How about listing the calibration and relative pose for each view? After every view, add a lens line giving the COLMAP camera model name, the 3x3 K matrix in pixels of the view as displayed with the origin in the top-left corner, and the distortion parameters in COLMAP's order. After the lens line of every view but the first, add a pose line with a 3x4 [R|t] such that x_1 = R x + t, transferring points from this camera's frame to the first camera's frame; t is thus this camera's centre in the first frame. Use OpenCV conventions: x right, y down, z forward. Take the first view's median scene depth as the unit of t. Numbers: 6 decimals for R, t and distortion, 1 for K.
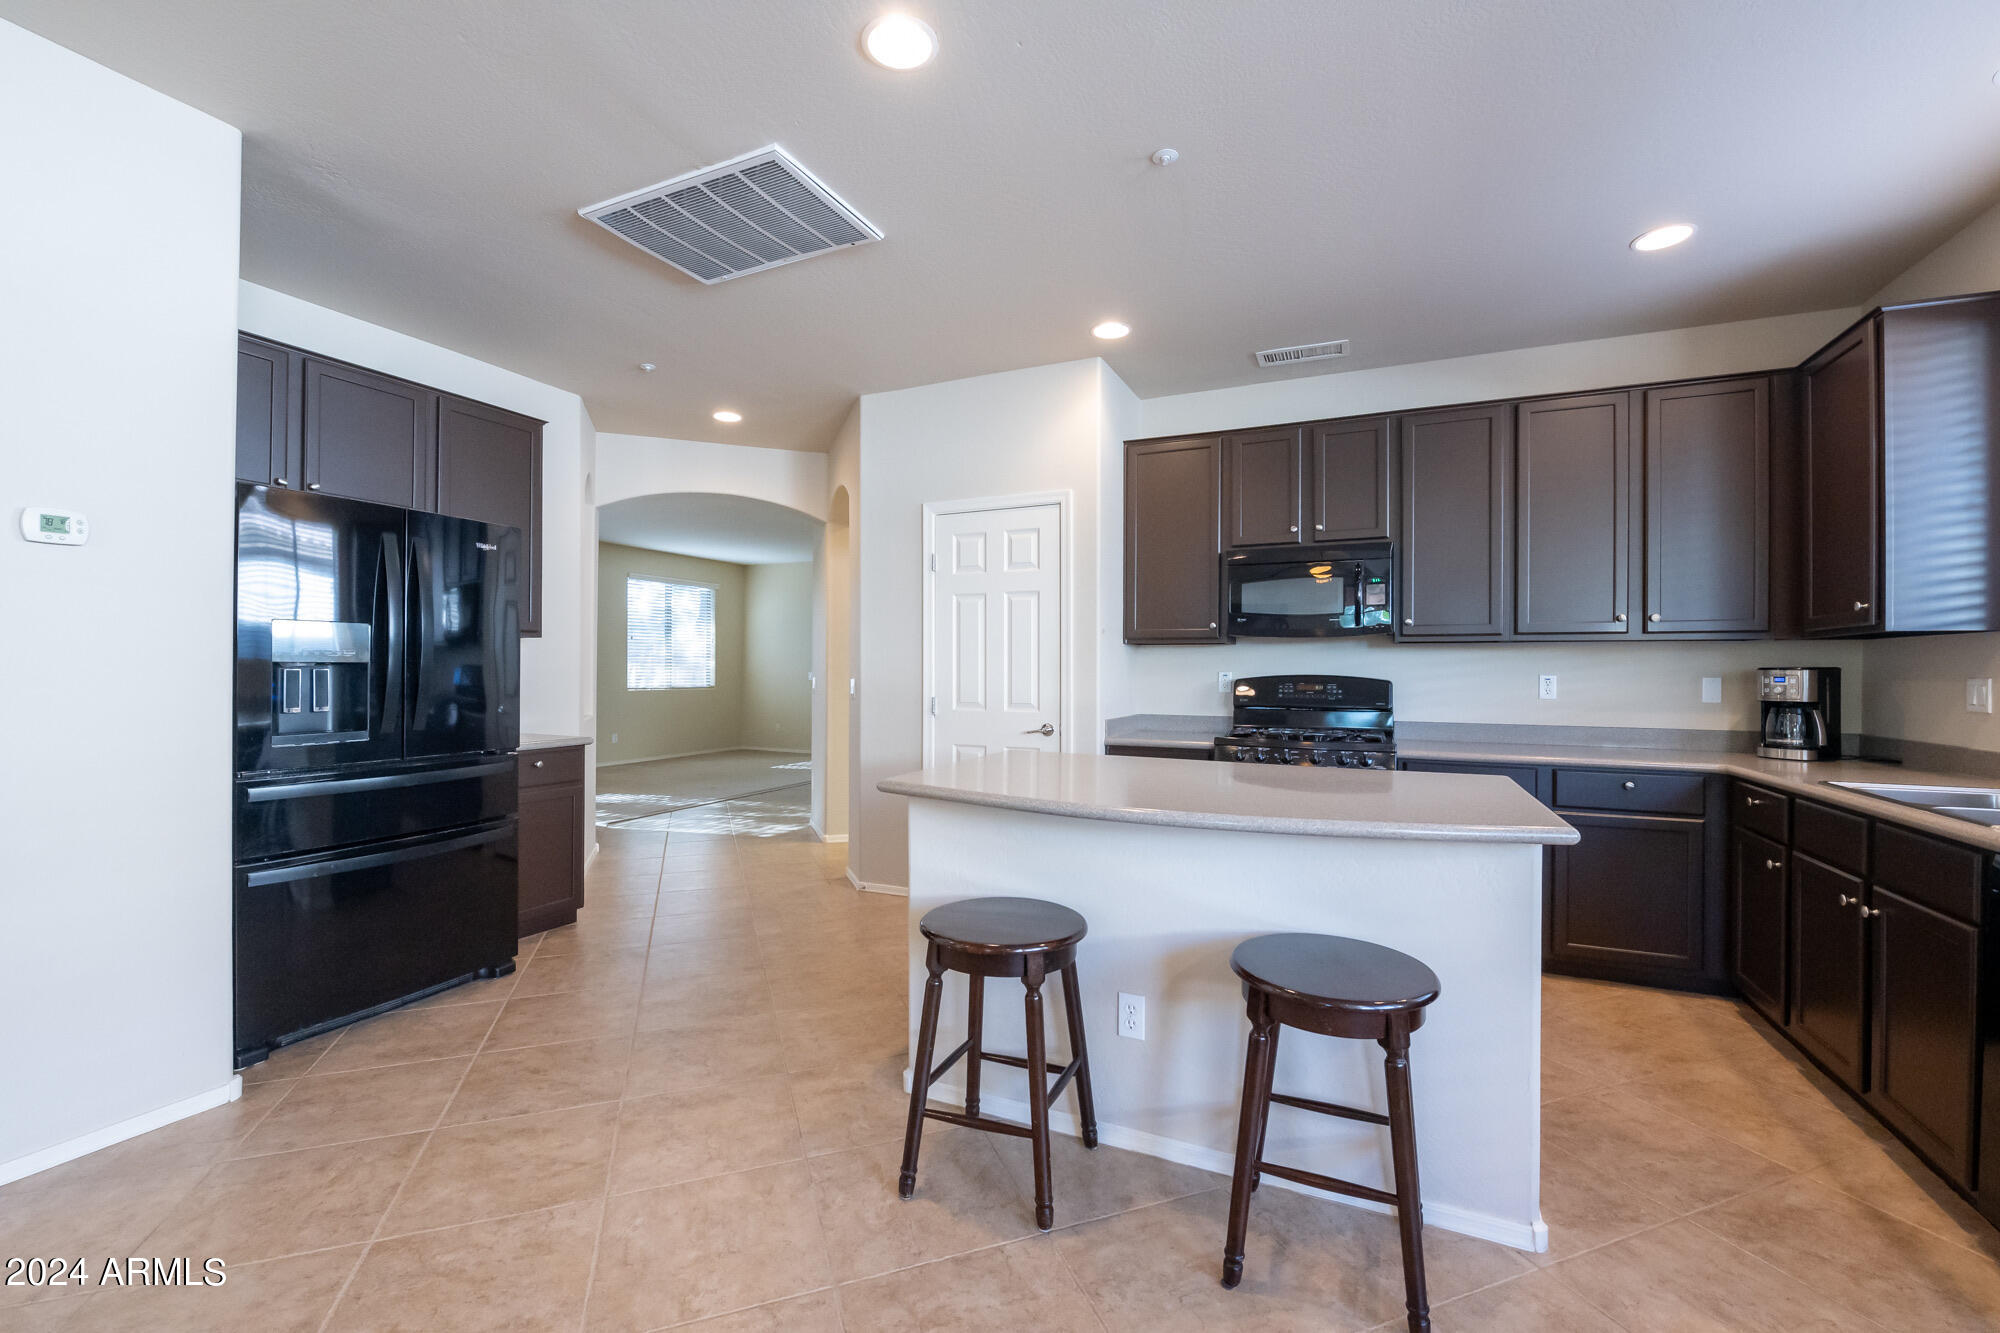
lens RADIAL K [[822.0, 0, 998.6], [0, 822.0, 674.9], [0, 0, 1]] dist [-0.011096, -0.000103]
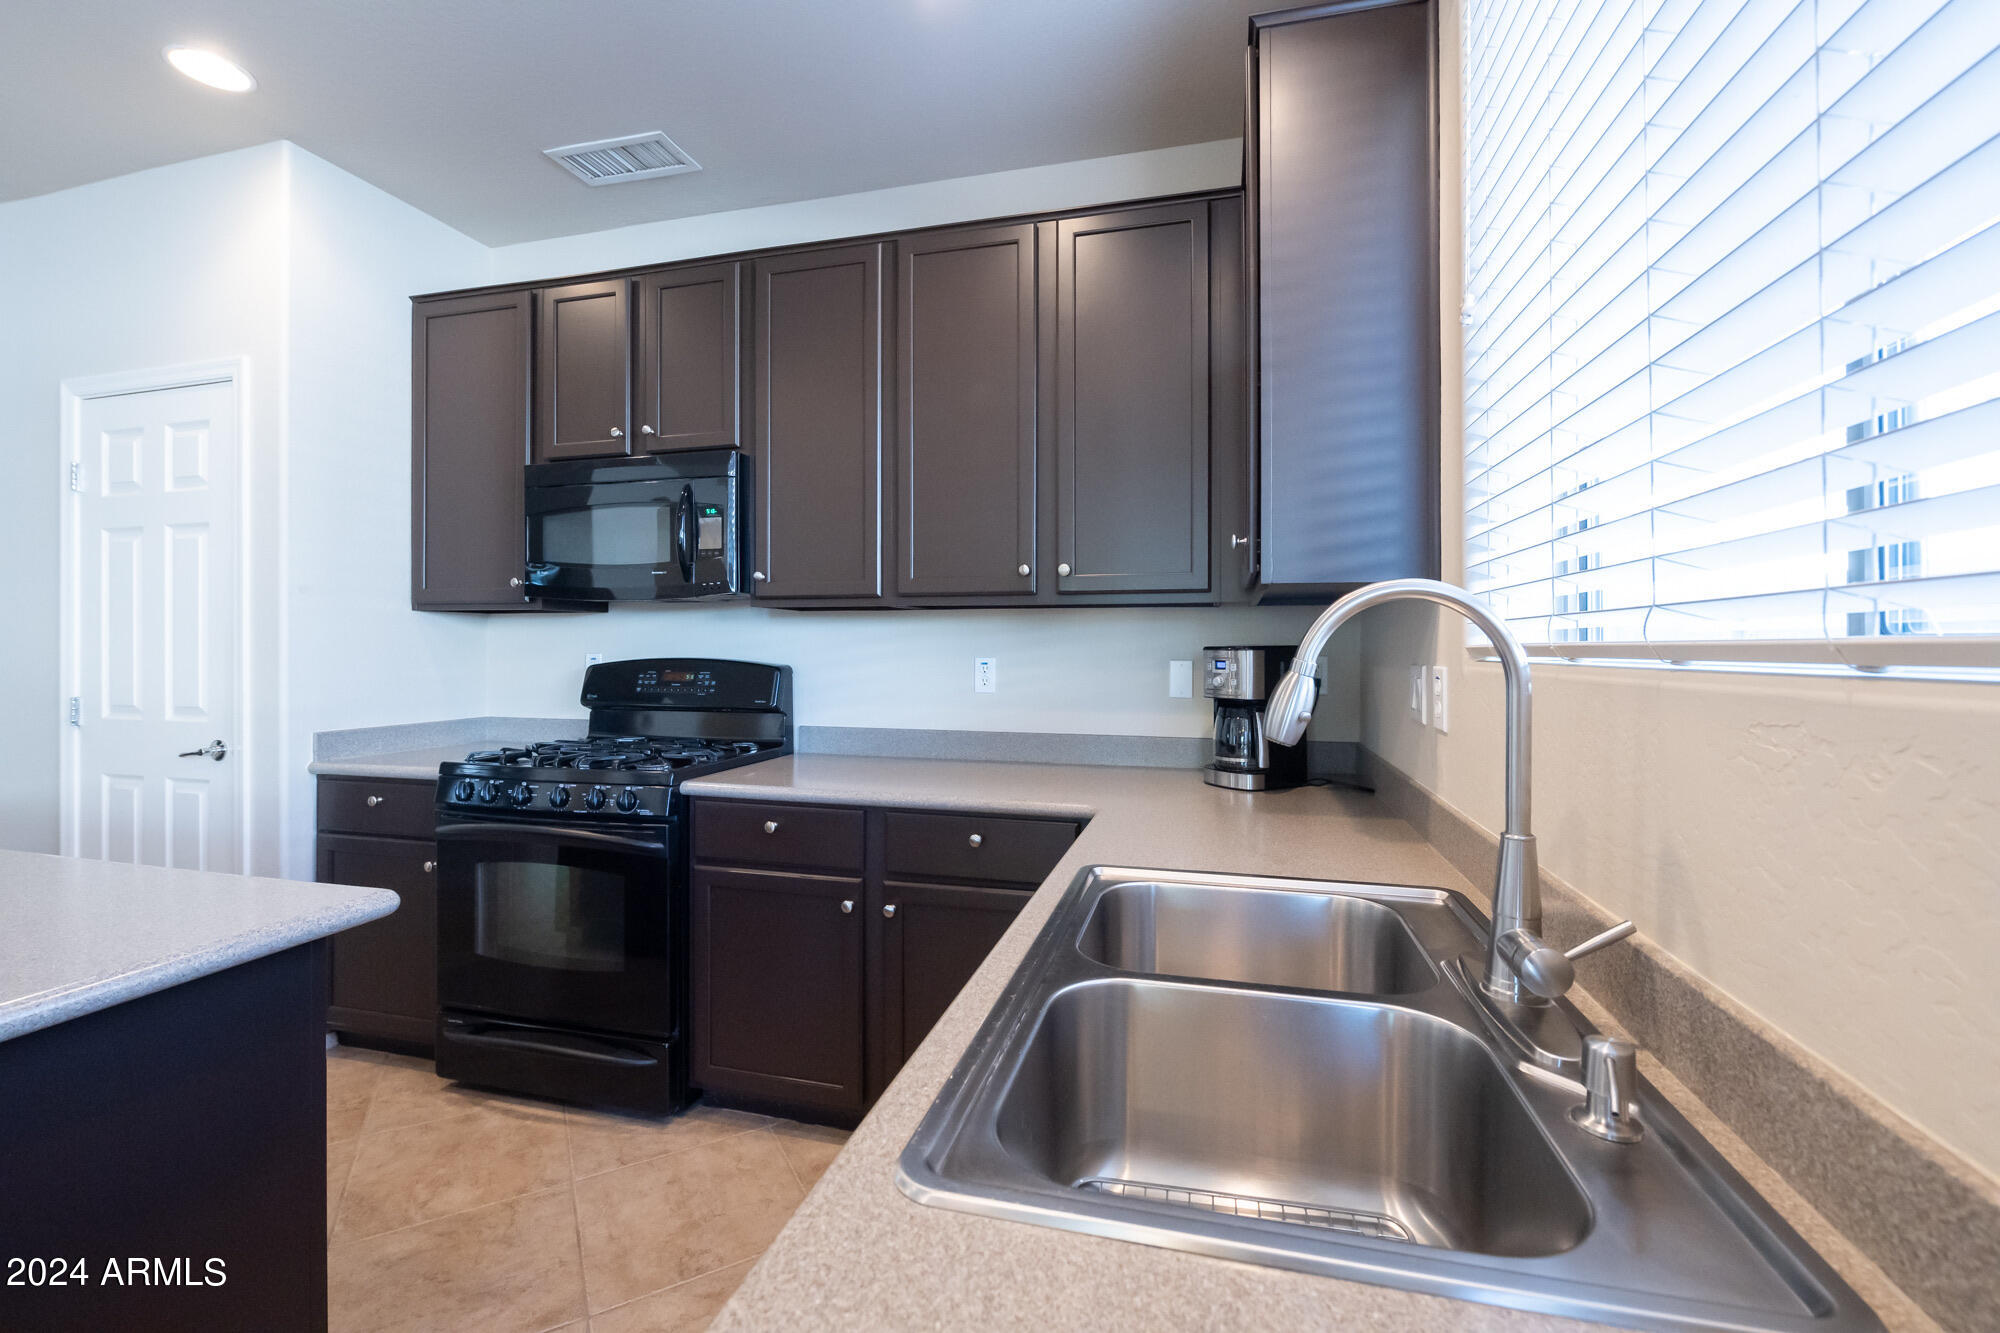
lens RADIAL K [[847.0, 0, 1000.0], [0, 847.0, 666.5], [0, 0, 1]] dist [-0.001357, -0.000328]
pose [[0.986938, -0.007977, 0.160902, 0.498087], [0.005013, 0.999810, 0.018821, -0.004603], [-0.161021, -0.017768, 0.986791, 0.266741]]
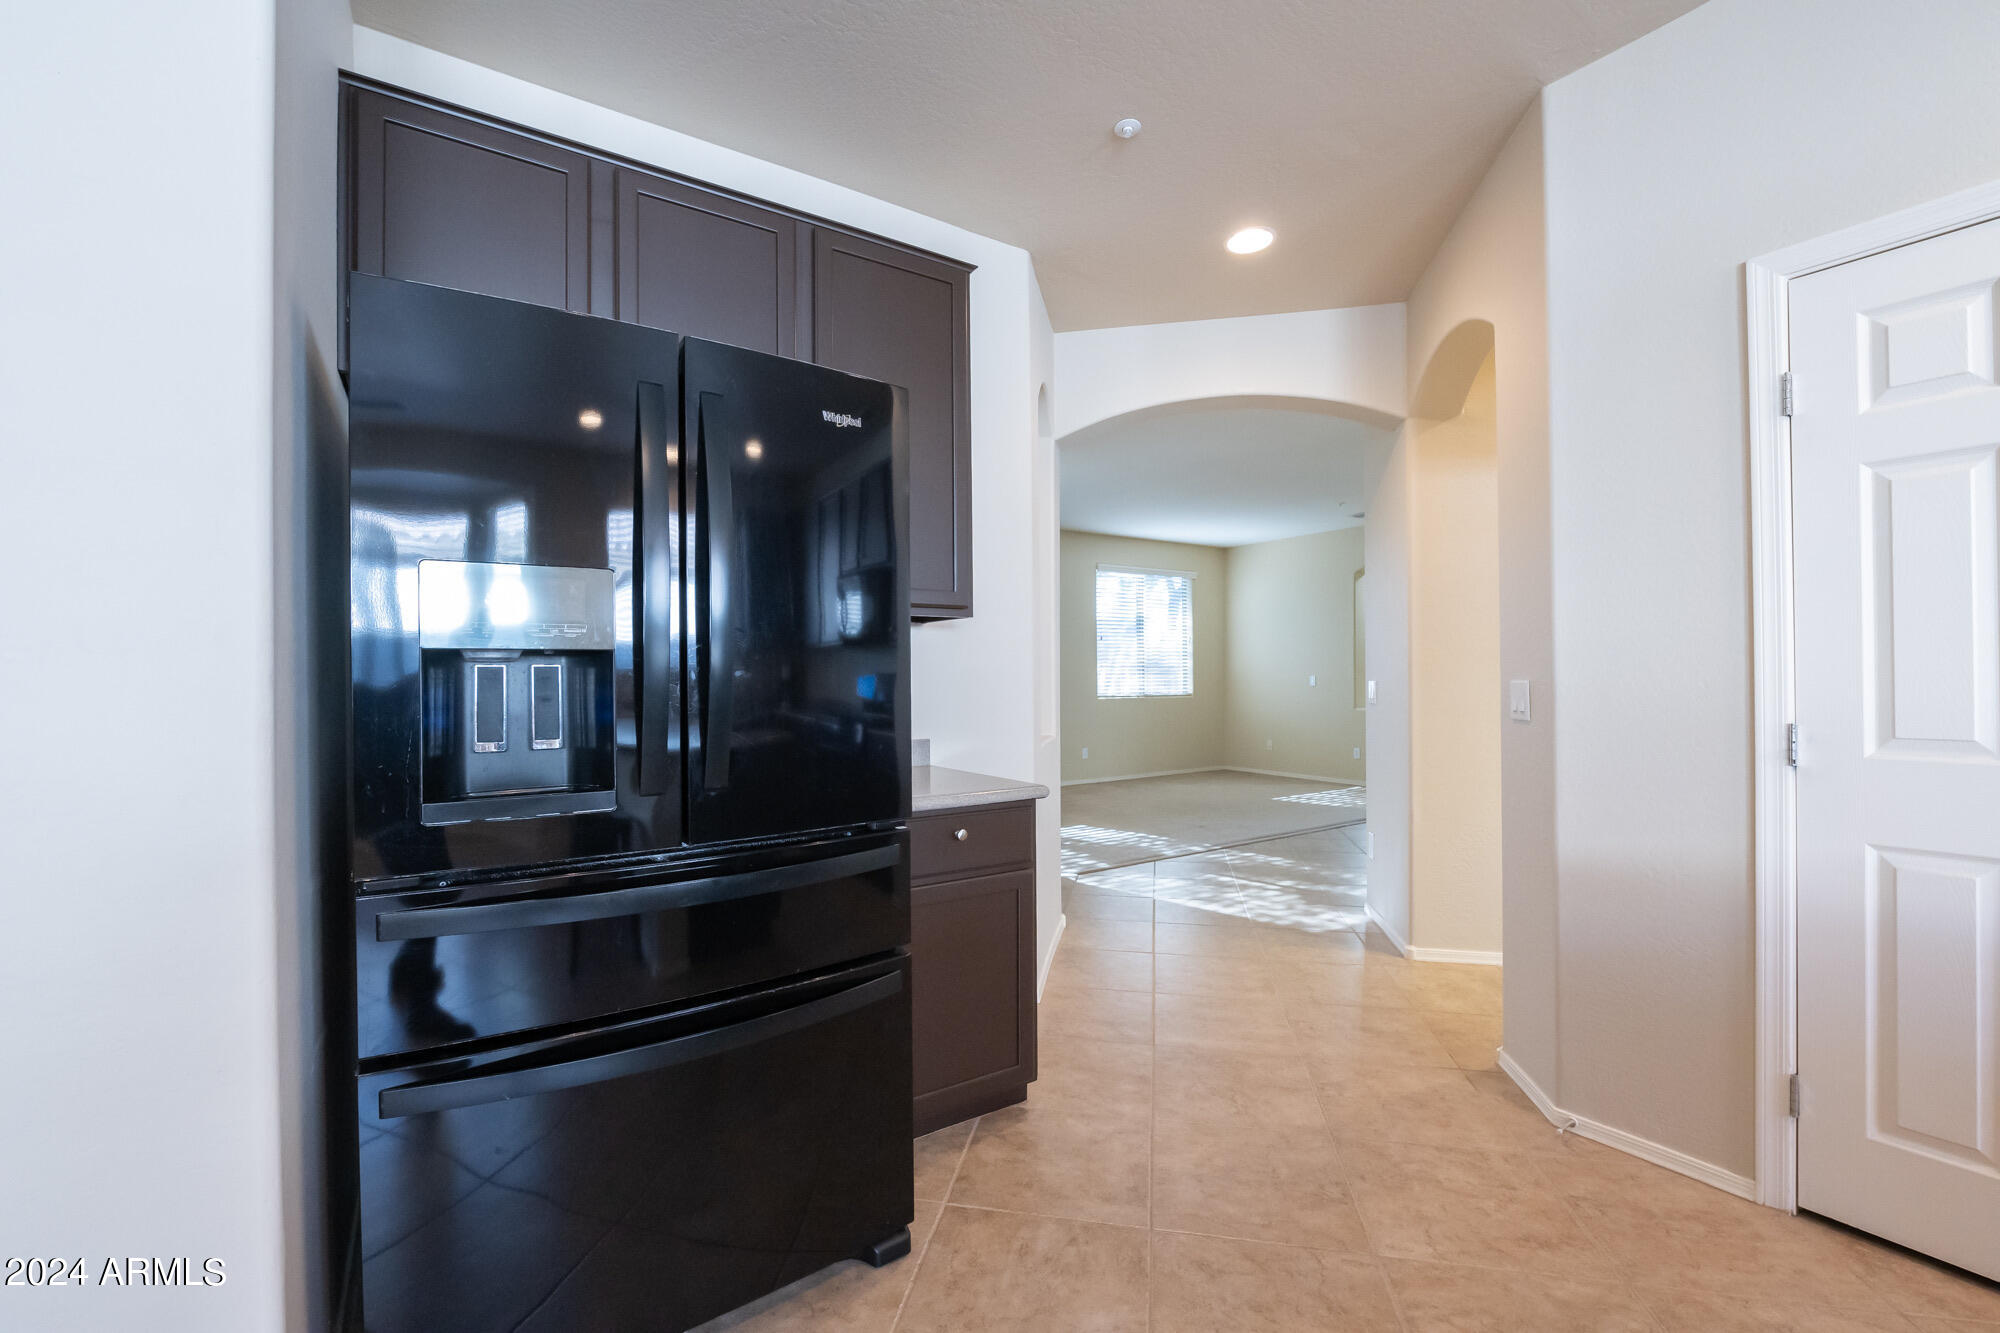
lens RADIAL K [[822.0, 0, 998.6], [0, 822.0, 674.9], [0, 0, 1]] dist [-0.011096, -0.000103]
pose [[0.856604, -0.013206, -0.515805, -0.210755], [0.009126, 0.999904, -0.010445, 0.003859], [0.515894, 0.004241, 0.856642, 0.453196]]
